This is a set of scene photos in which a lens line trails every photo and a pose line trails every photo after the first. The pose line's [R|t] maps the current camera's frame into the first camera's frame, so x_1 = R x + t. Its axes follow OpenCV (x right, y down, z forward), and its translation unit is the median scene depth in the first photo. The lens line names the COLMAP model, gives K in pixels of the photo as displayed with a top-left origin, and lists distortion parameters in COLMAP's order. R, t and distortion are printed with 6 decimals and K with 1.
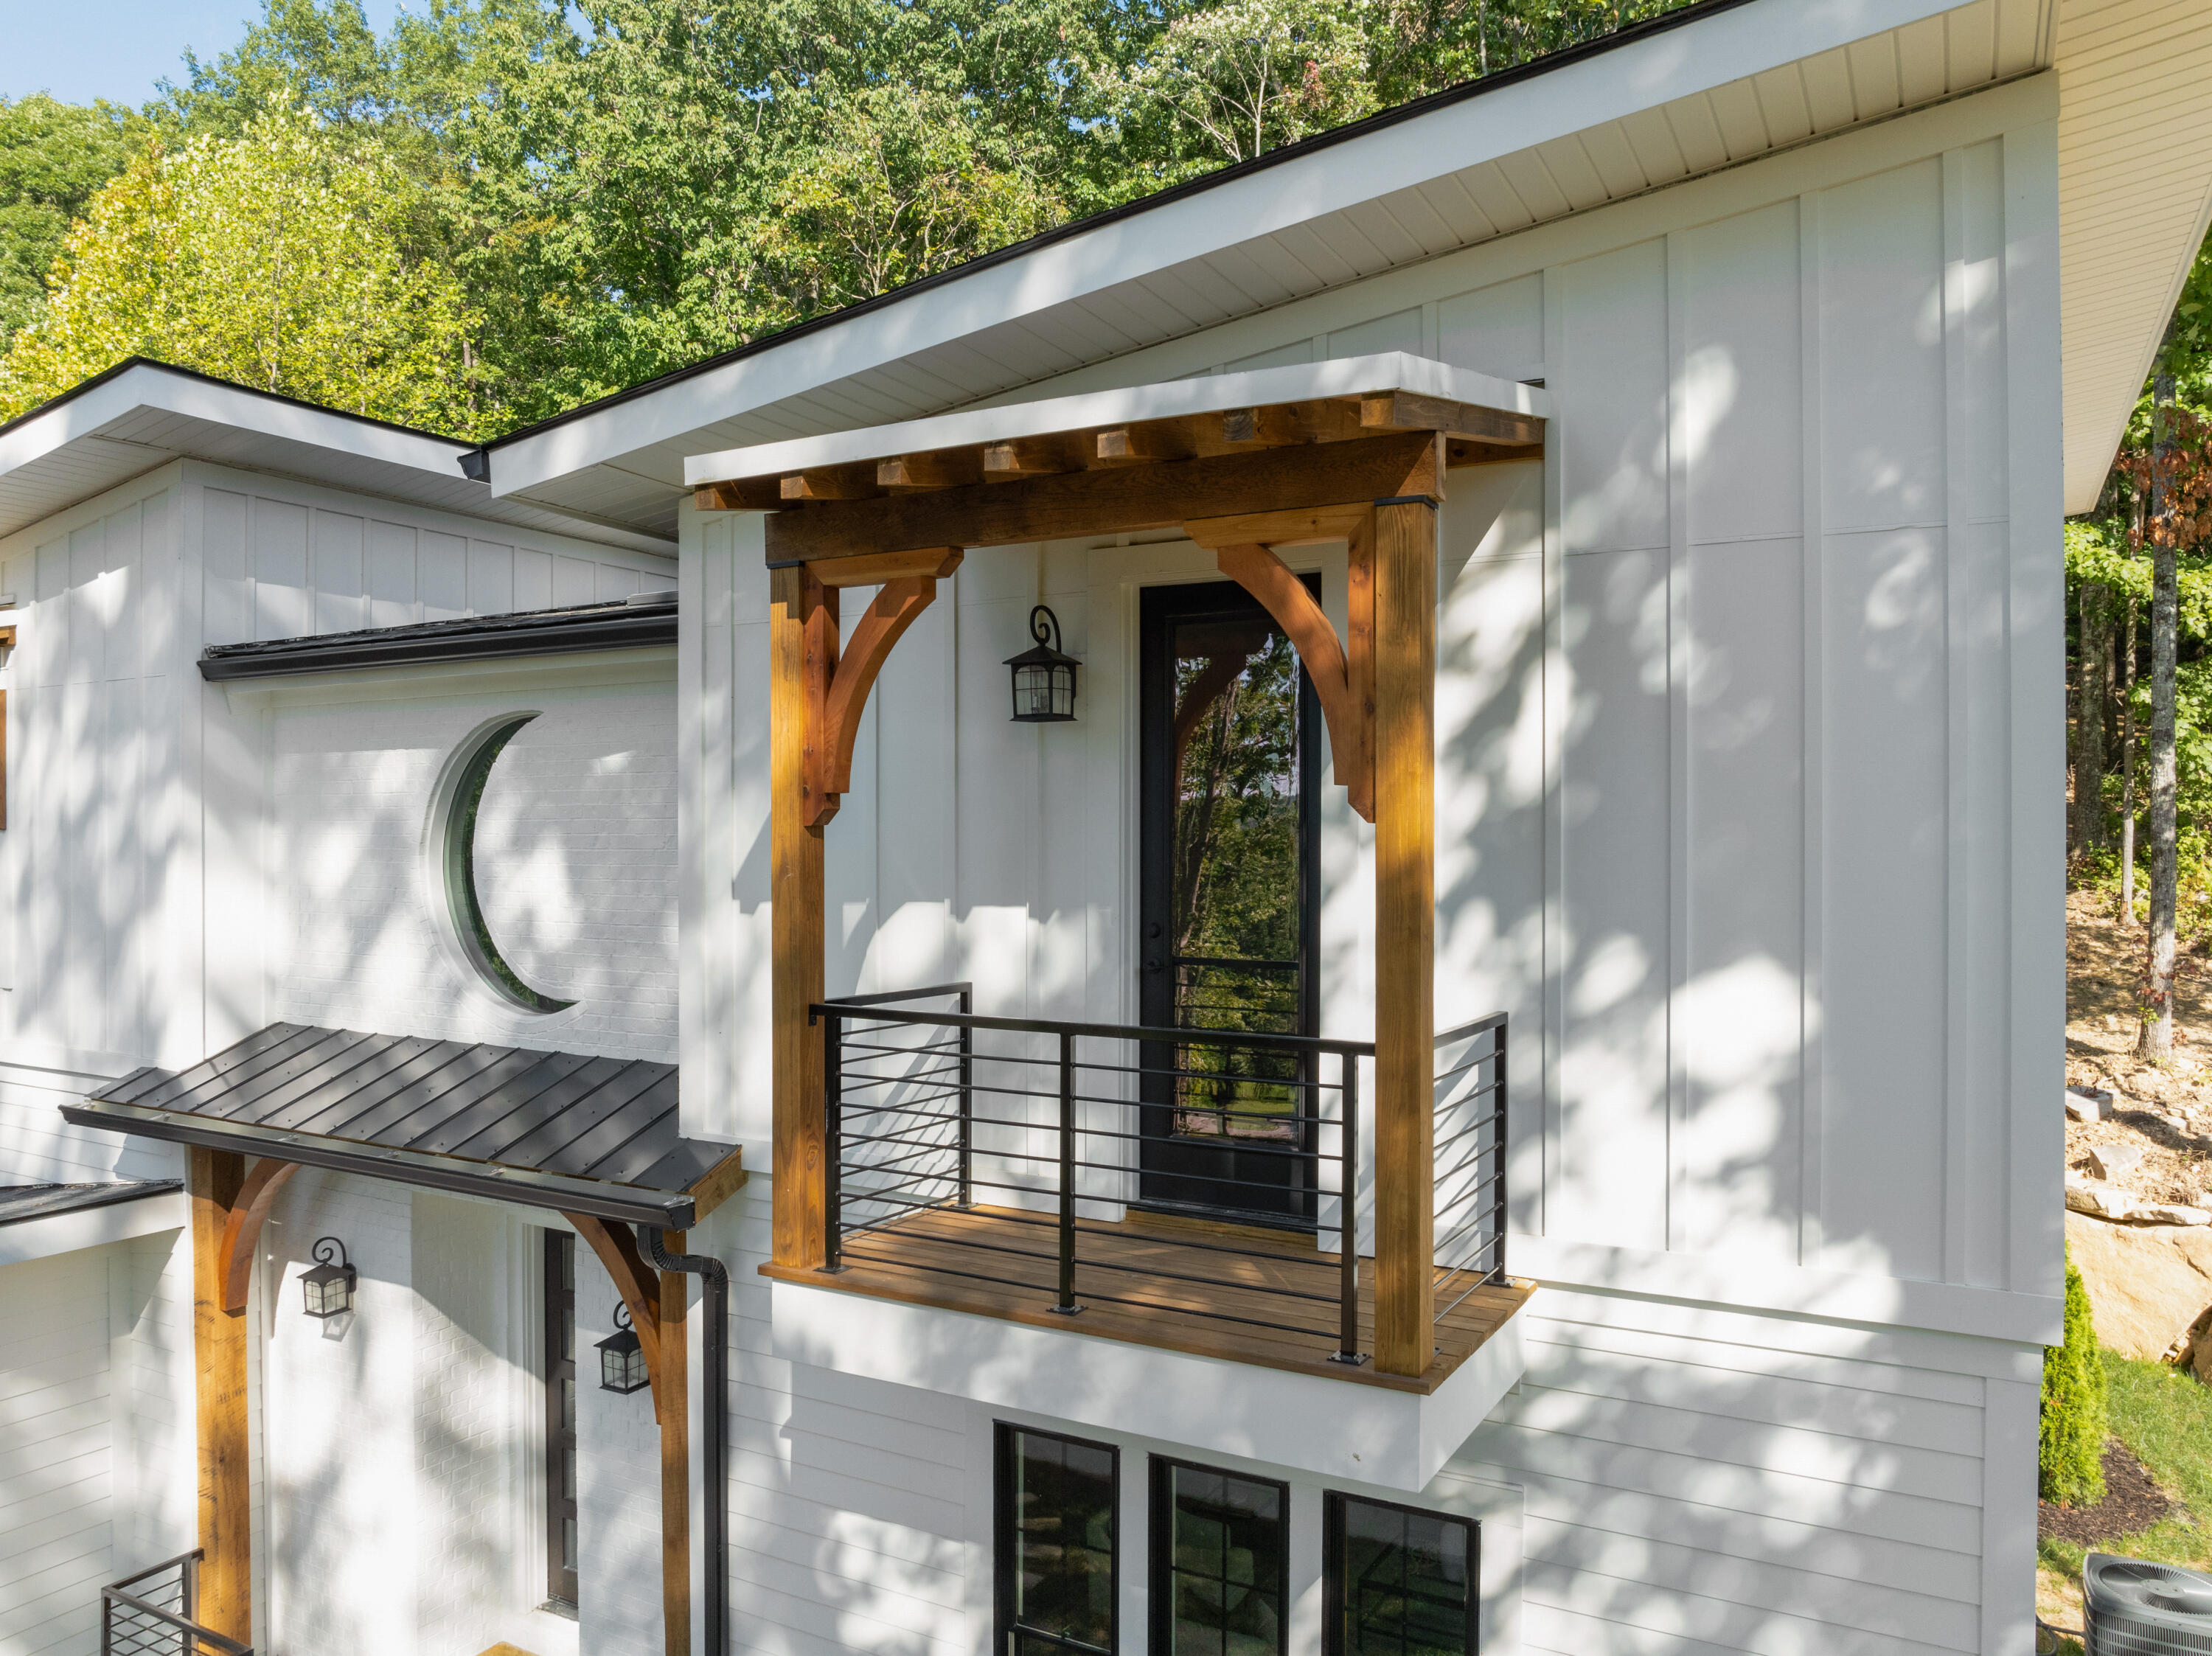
lens RADIAL K [[1593.9, 0, 1099.3], [0, 1593.9, 836.1], [0, 0, 1]] dist [-0.048468, 0.024888]
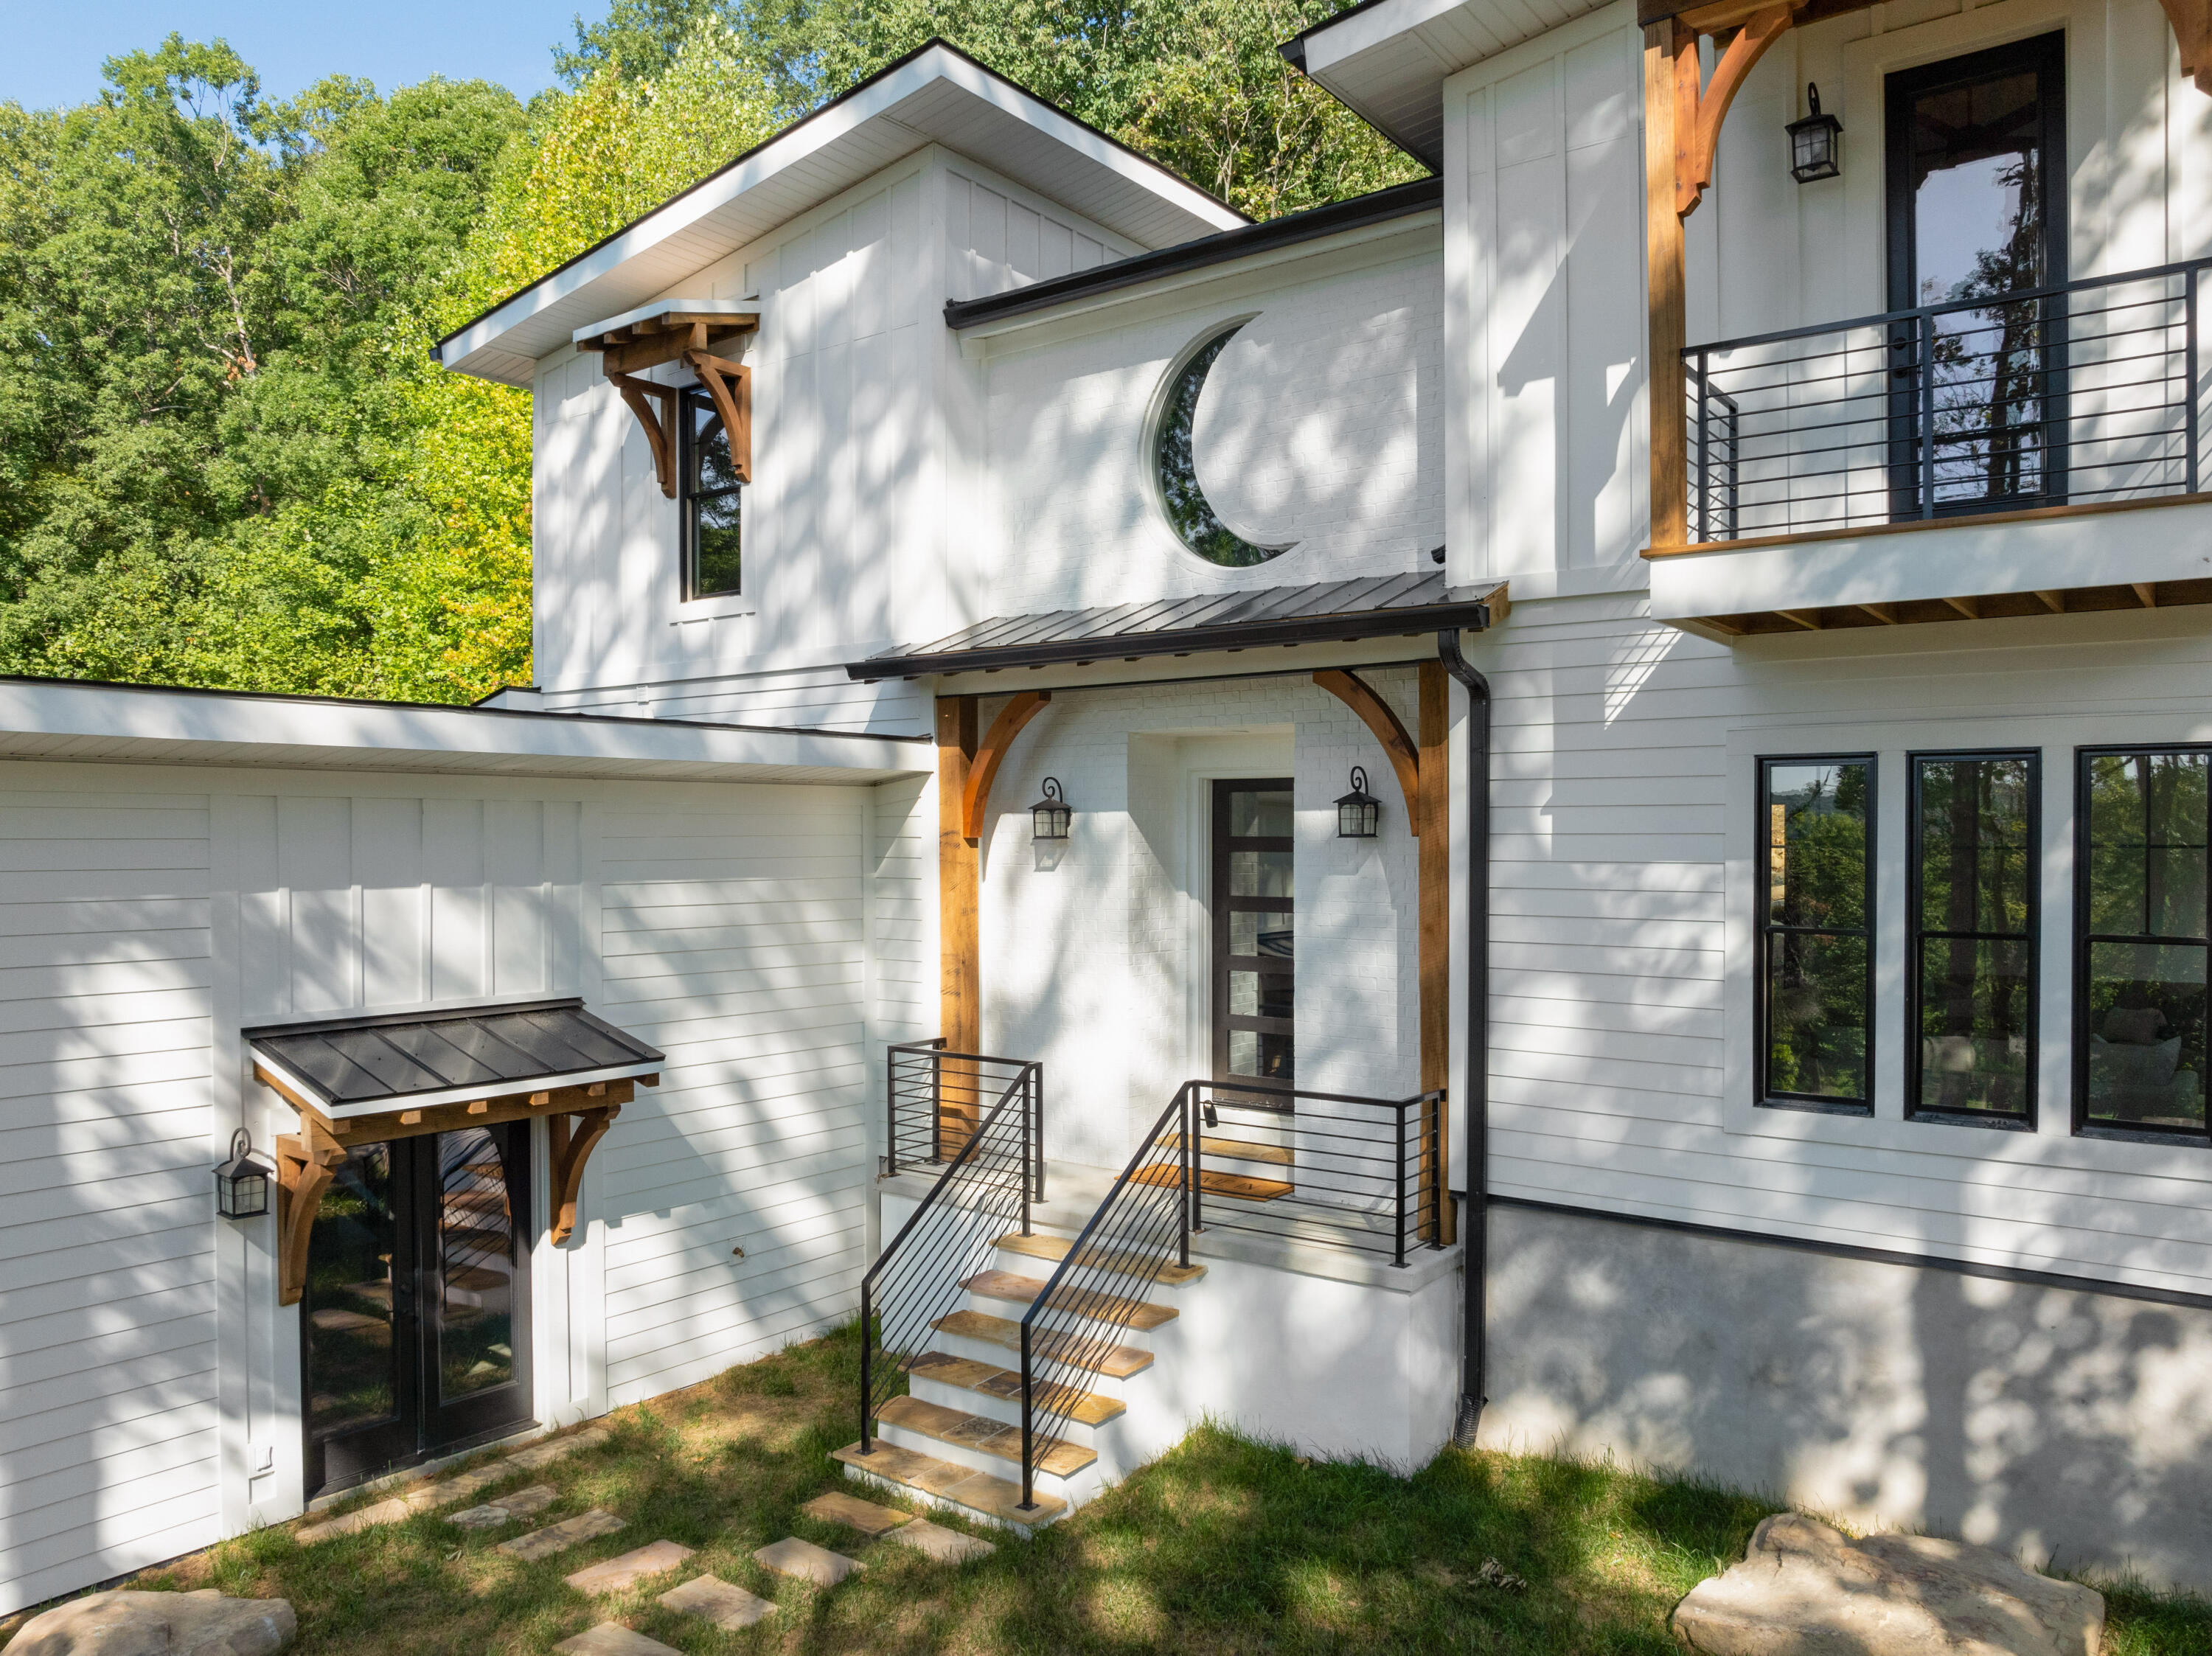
lens RADIAL K [[1593.9, 0, 1099.3], [0, 1593.9, 836.1], [0, 0, 1]] dist [-0.048468, 0.024888]
pose [[0.990494, -0.005473, -0.137444, -0.283424], [0.006334, 0.999963, 0.005824, 0.292352], [0.137407, -0.006640, 0.990492, -0.213032]]
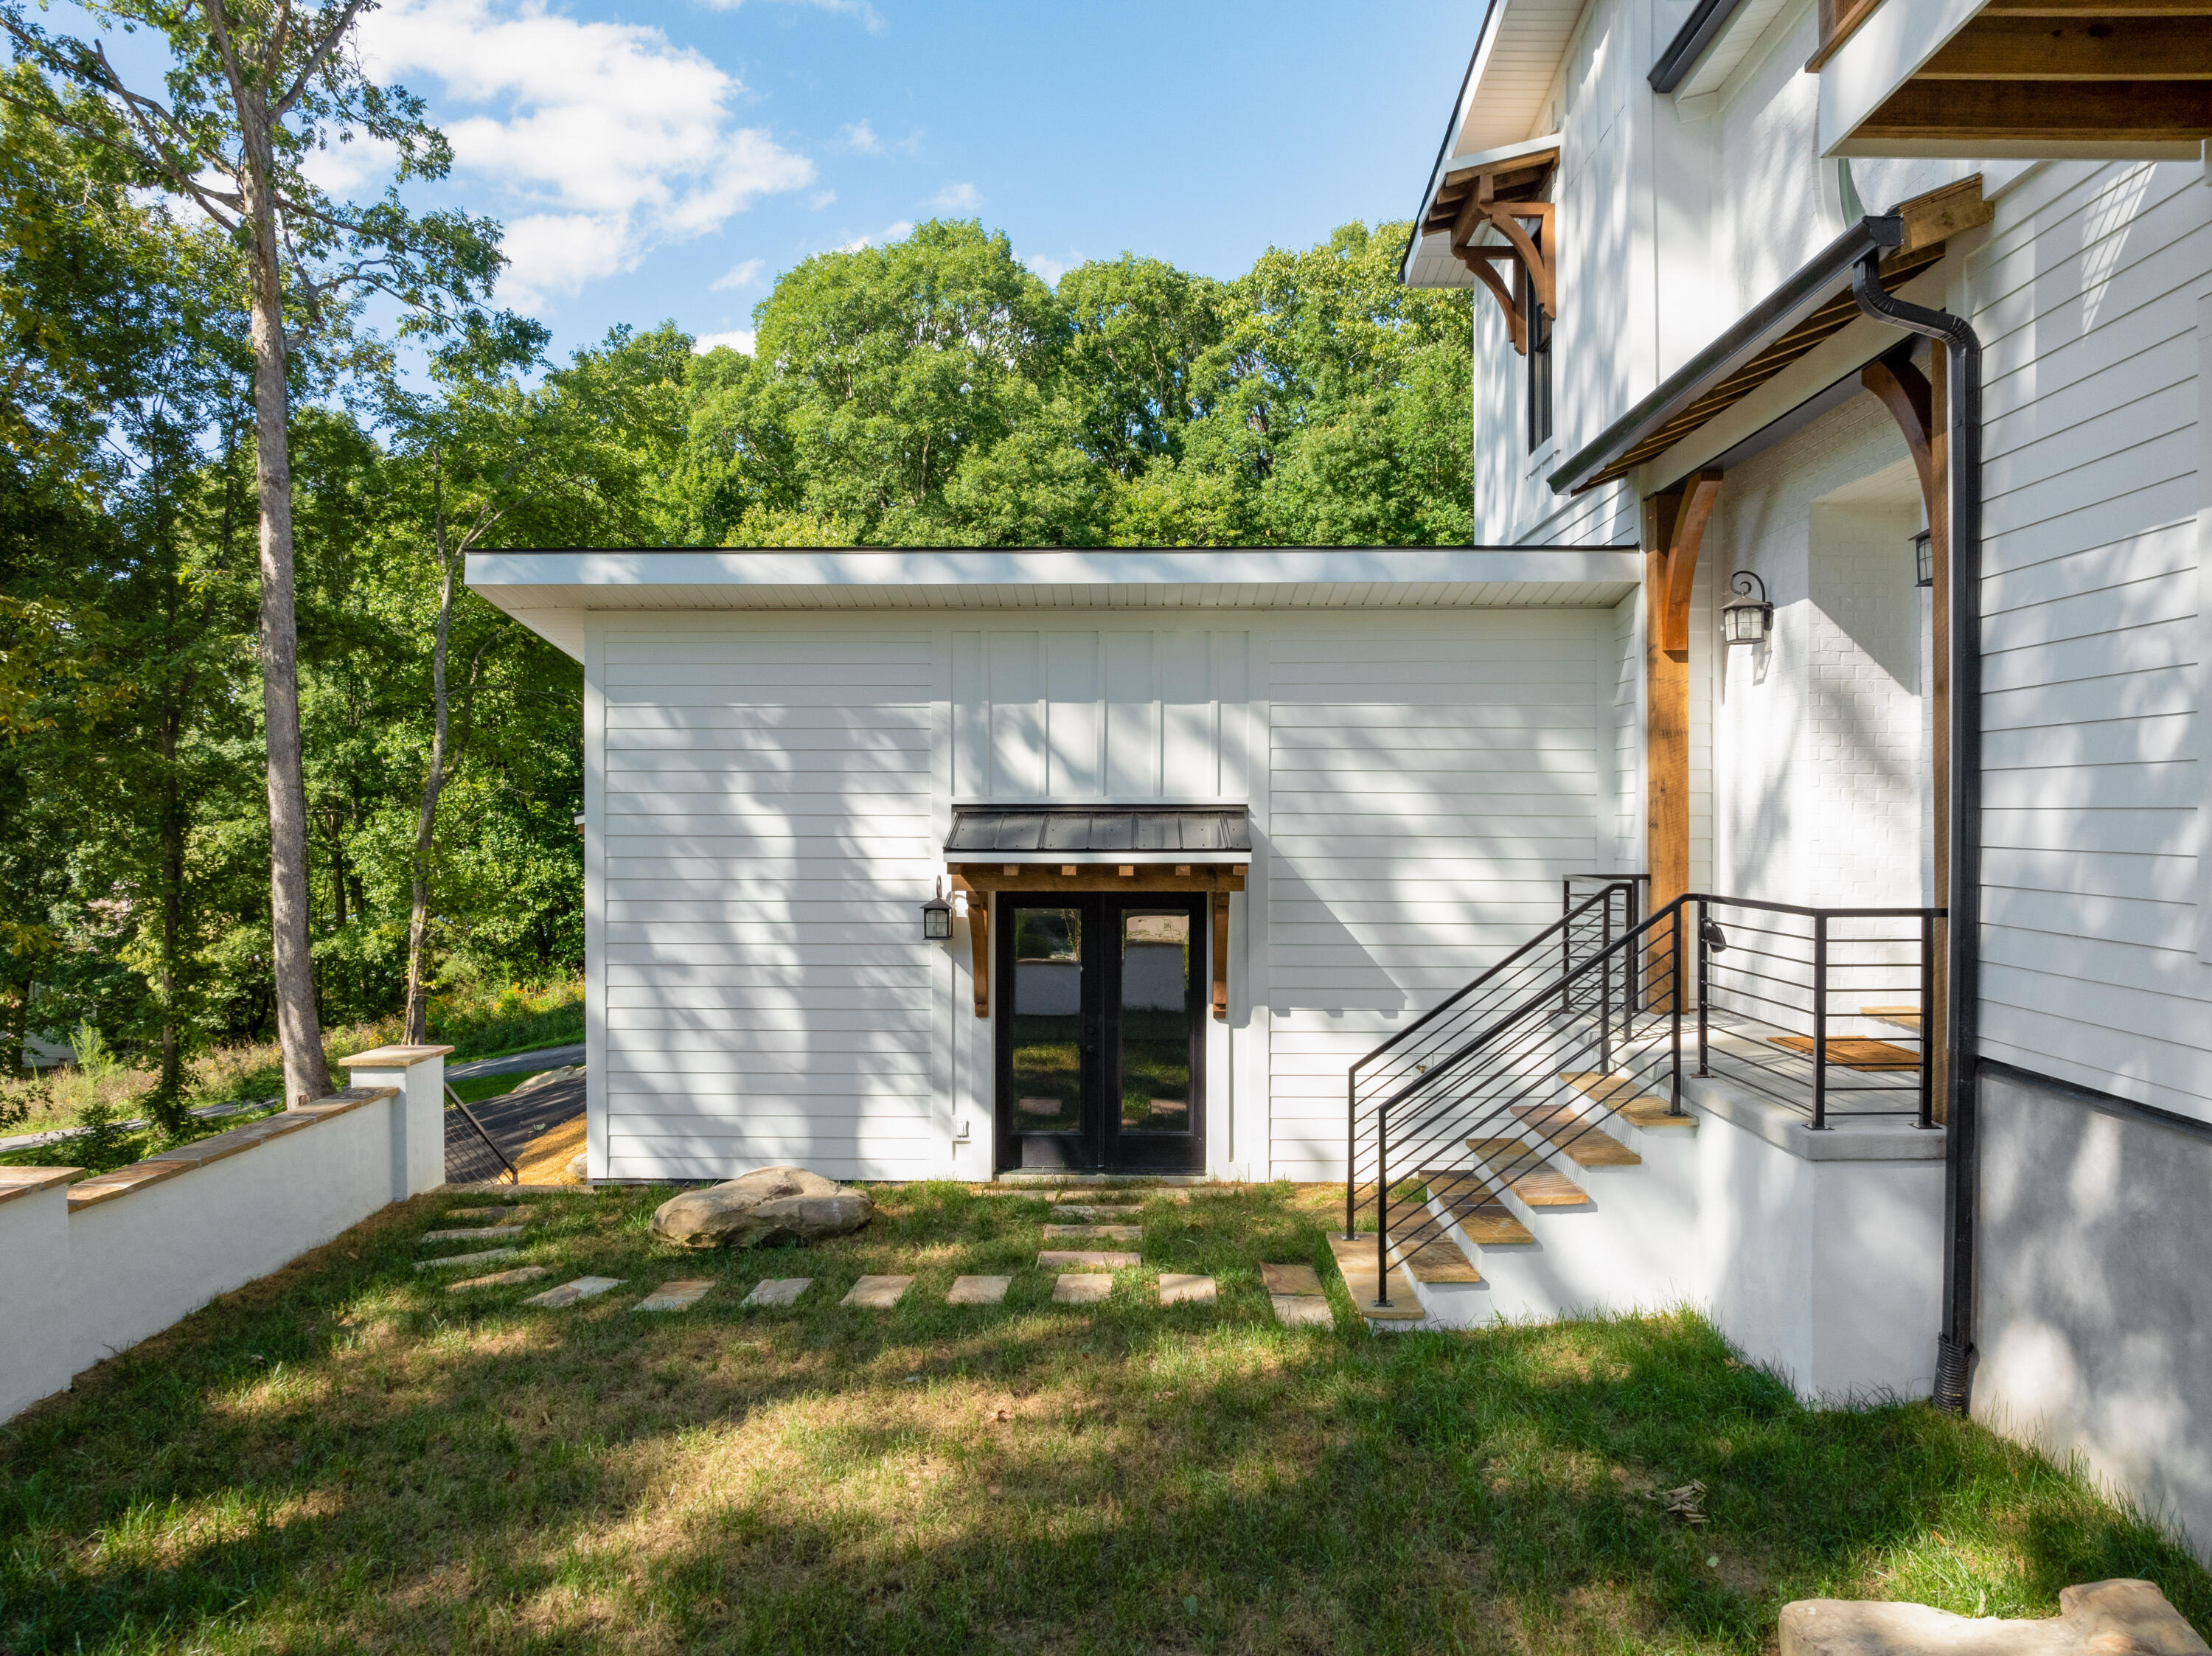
lens RADIAL K [[1593.9, 0, 1099.3], [0, 1593.9, 836.1], [0, 0, 1]] dist [-0.048468, 0.024888]
pose [[0.474356, 0.008661, -0.880291, 0.226956], [0.009428, 0.999844, 0.014917, 0.409870], [0.880283, -0.015376, 0.474200, 0.126767]]
